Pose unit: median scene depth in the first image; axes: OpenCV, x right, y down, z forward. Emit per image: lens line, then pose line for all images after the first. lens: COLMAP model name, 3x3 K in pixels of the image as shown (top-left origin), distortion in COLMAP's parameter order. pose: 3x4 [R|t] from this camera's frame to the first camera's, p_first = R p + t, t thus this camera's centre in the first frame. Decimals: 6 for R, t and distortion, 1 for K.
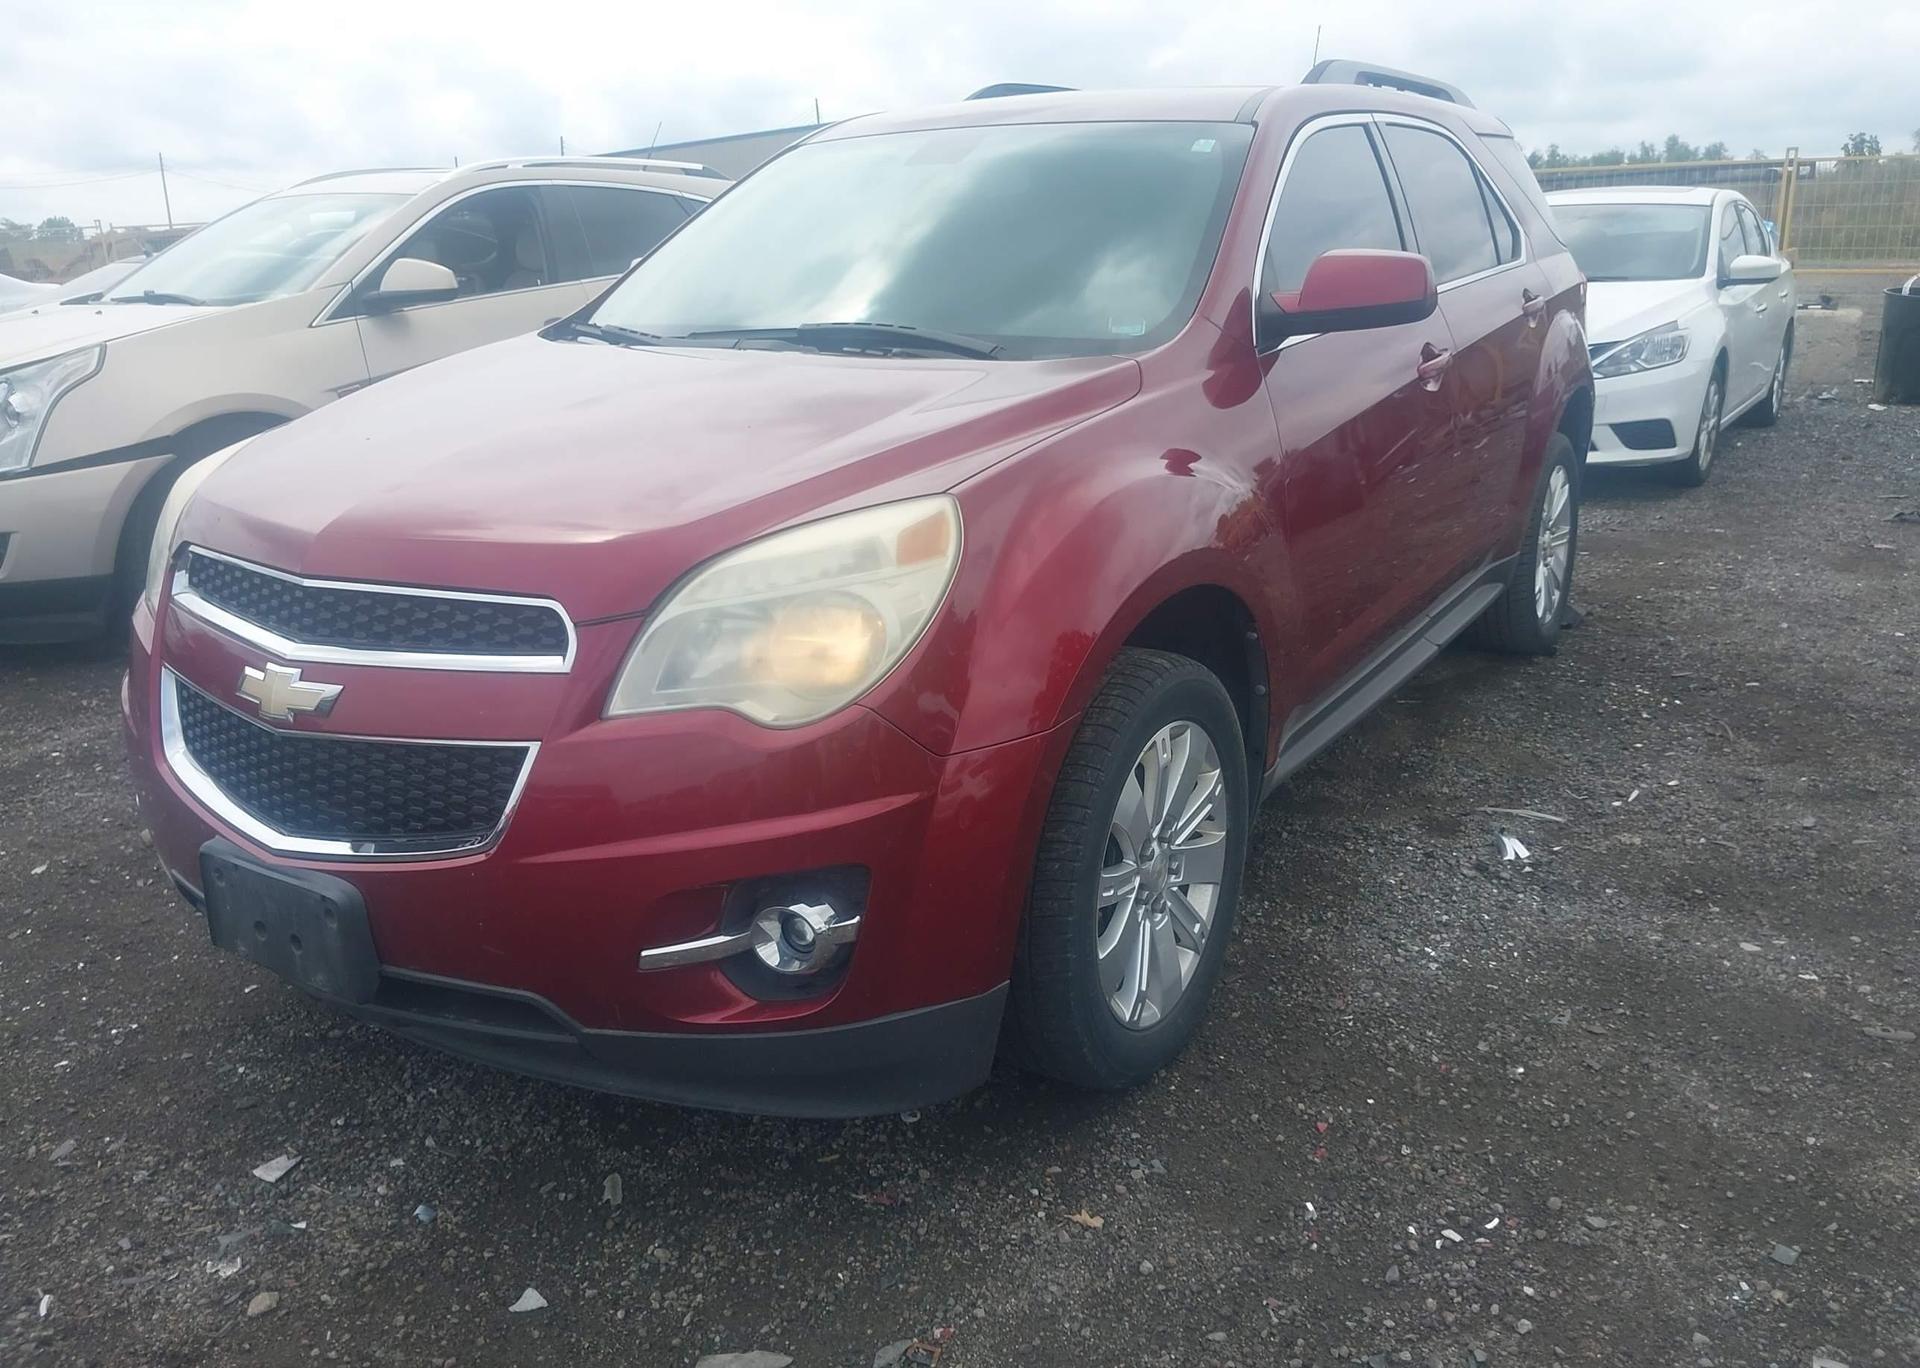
lens RADIAL K [[1666.3, 0, 976.0], [0, 1666.3, 685.7], [0, 0, 1]] dist [0.009778, -0.011699]
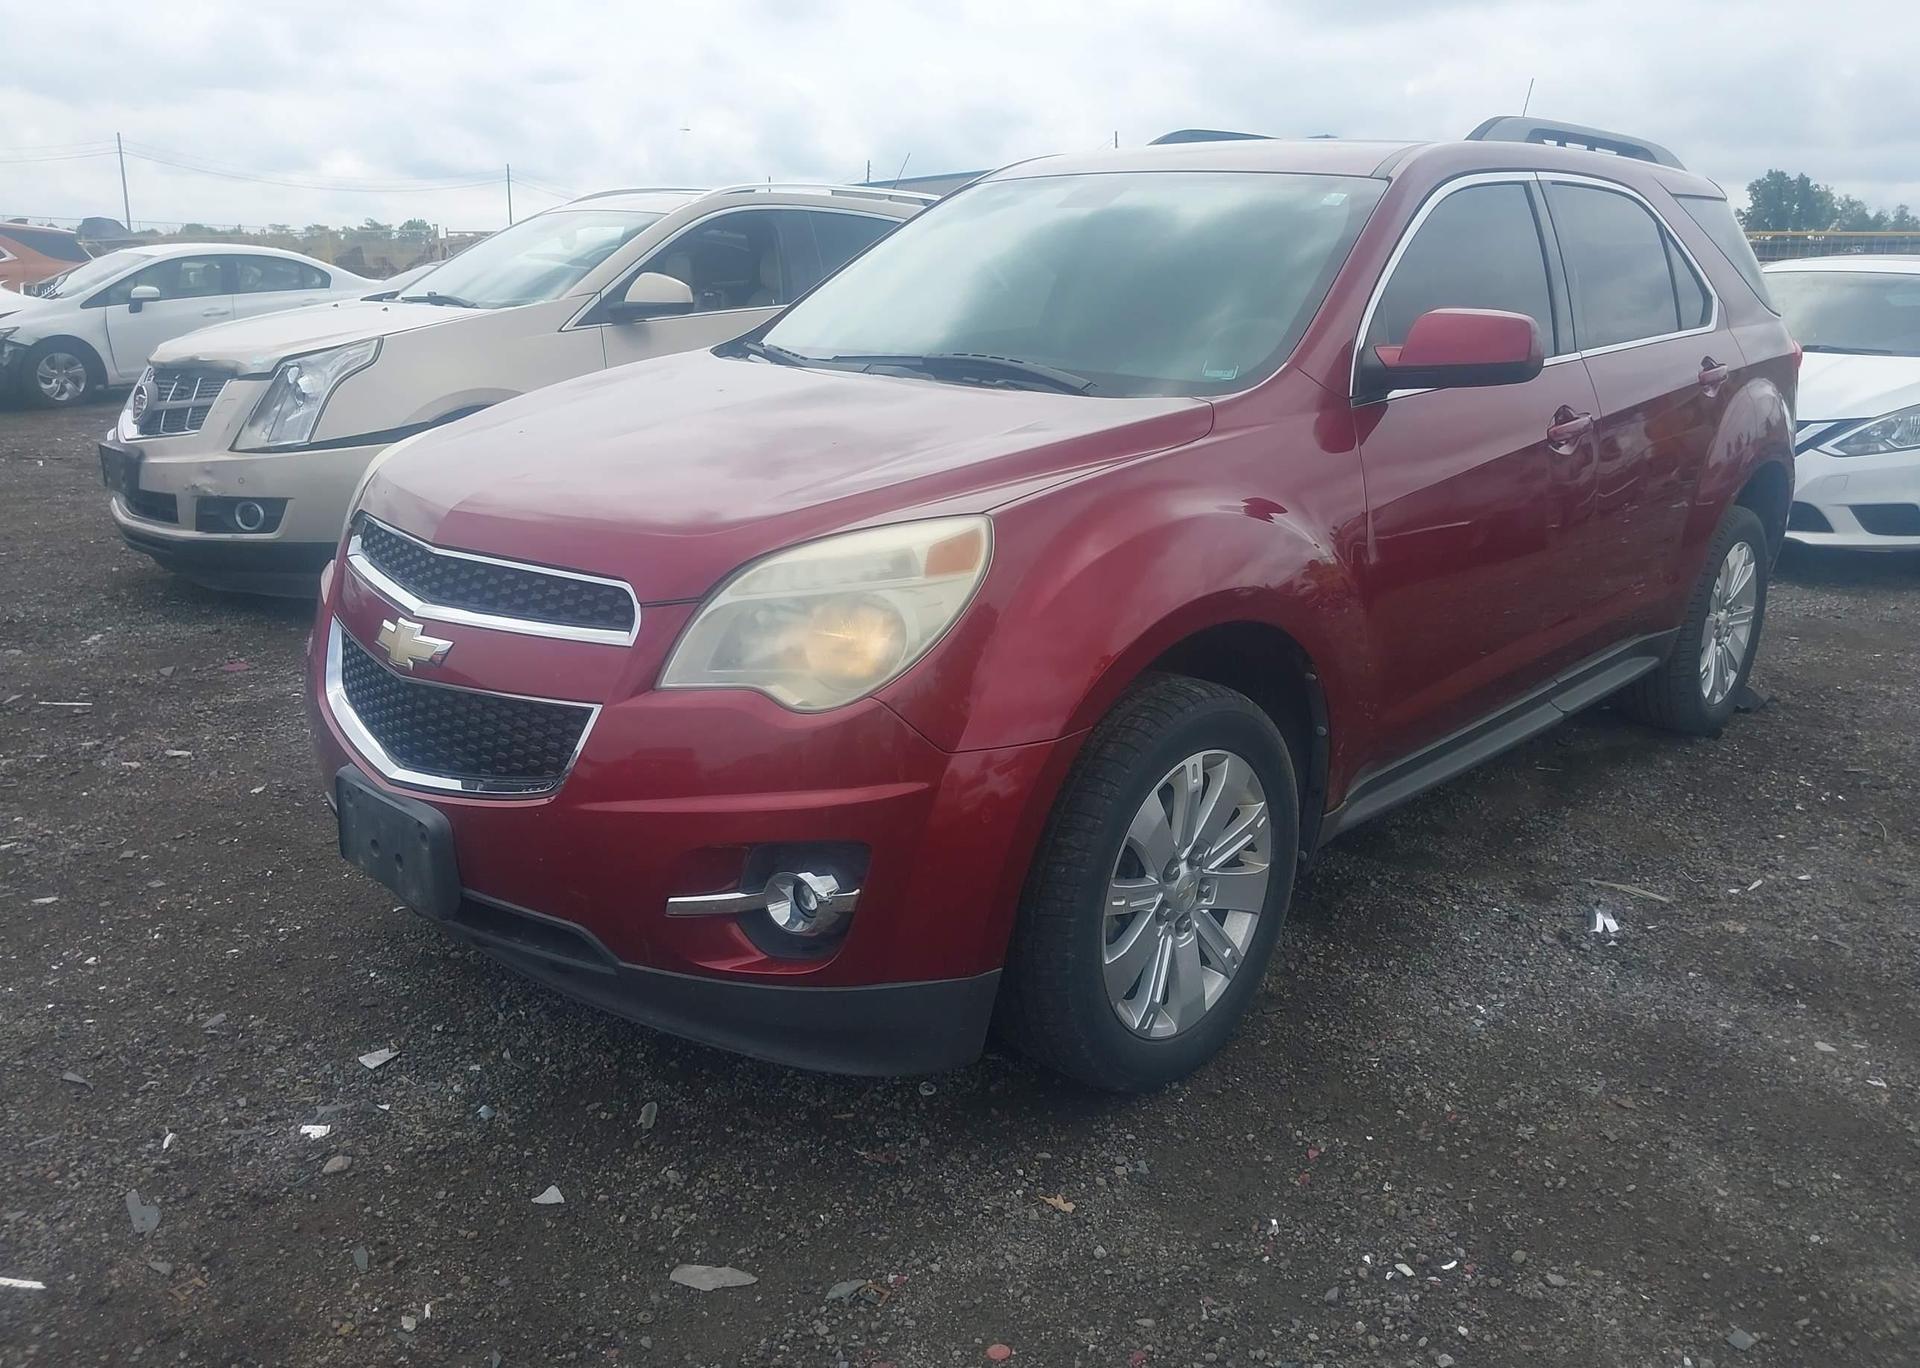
lens RADIAL K [[1652.8, 0, 910.2], [0, 1652.8, 708.8], [0, 0, 1]] dist [0.017809, -0.010095]
pose [[0.977993, 0.094723, -0.185898, 0.128761], [-0.095333, 0.995429, 0.005675, 0.008334], [0.185586, 0.012172, 0.982553, -0.055521]]
